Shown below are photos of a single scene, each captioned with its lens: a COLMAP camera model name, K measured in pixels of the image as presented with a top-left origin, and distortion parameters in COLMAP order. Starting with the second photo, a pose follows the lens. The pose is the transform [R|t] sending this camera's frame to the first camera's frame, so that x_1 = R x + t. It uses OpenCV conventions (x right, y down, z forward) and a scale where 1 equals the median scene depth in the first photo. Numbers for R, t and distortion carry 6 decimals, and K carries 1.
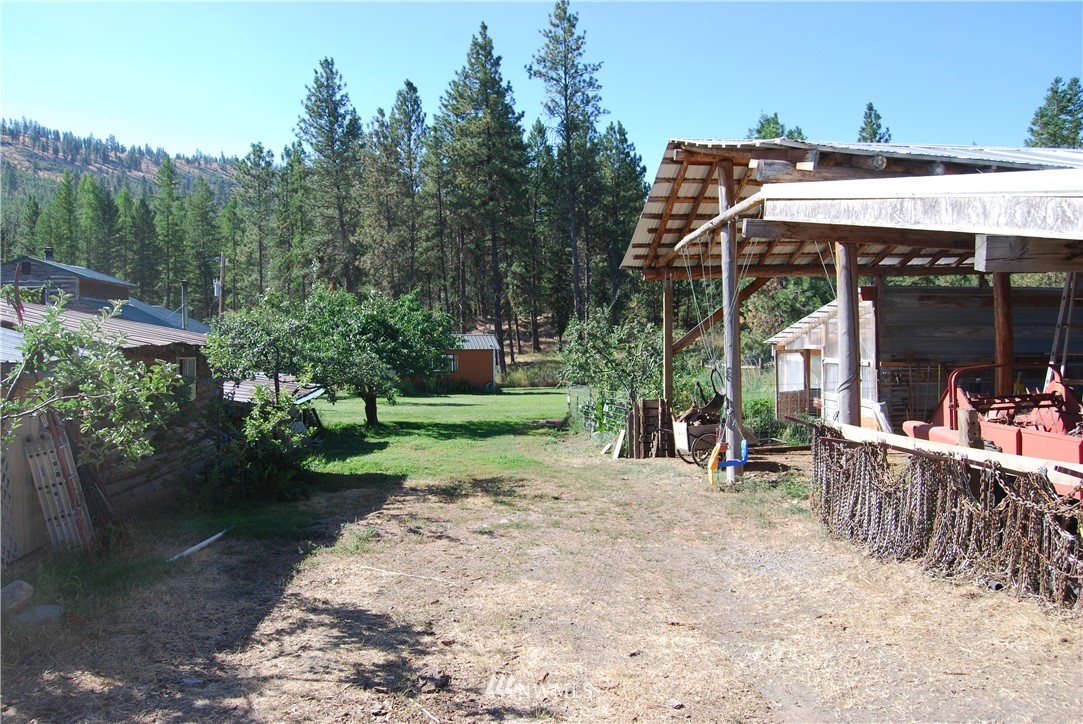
lens RADIAL K [[858.6, 0, 541.5], [0, 858.6, 362.0], [0, 0, 1]] dist [-0.099259, 0.047108]
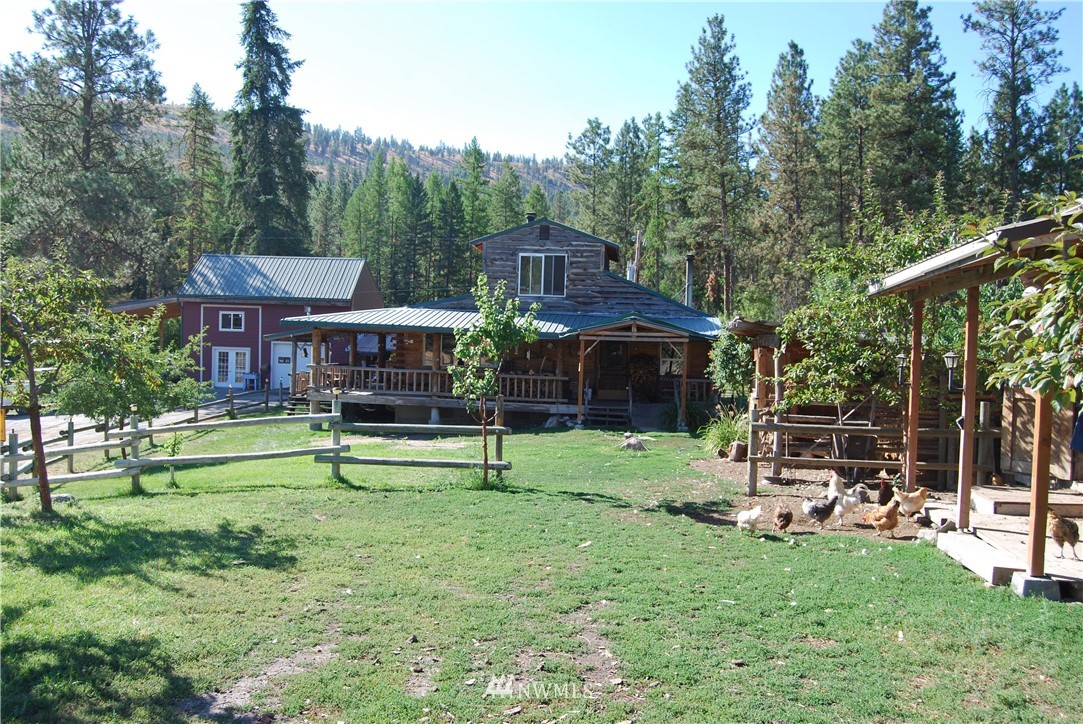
lens RADIAL K [[933.1, 0, 541.5], [0, 933.1, 362.0], [0, 0, 1]] dist [-0.081971, 0.027904]
pose [[0.962624, 0.044378, -0.267181, -0.155316], [-0.046647, 0.998909, -0.002149, 0.008711], [0.266794, 0.014532, 0.963644, 0.038677]]
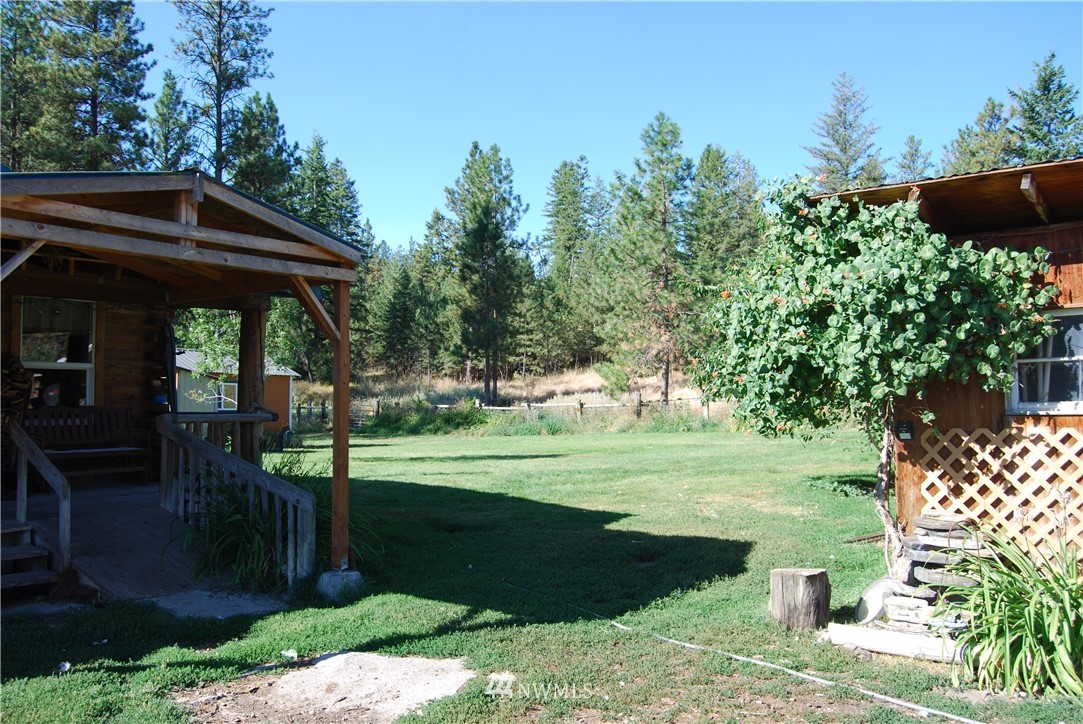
lens RADIAL K [[858.6, 0, 541.5], [0, 858.6, 362.0], [0, 0, 1]] dist [-0.099259, 0.047108]
pose [[0.719229, 0.044004, 0.693378, -0.245155], [0.008333, 0.997374, -0.071940, 0.013542], [-0.694723, 0.057519, 0.716974, 0.304888]]
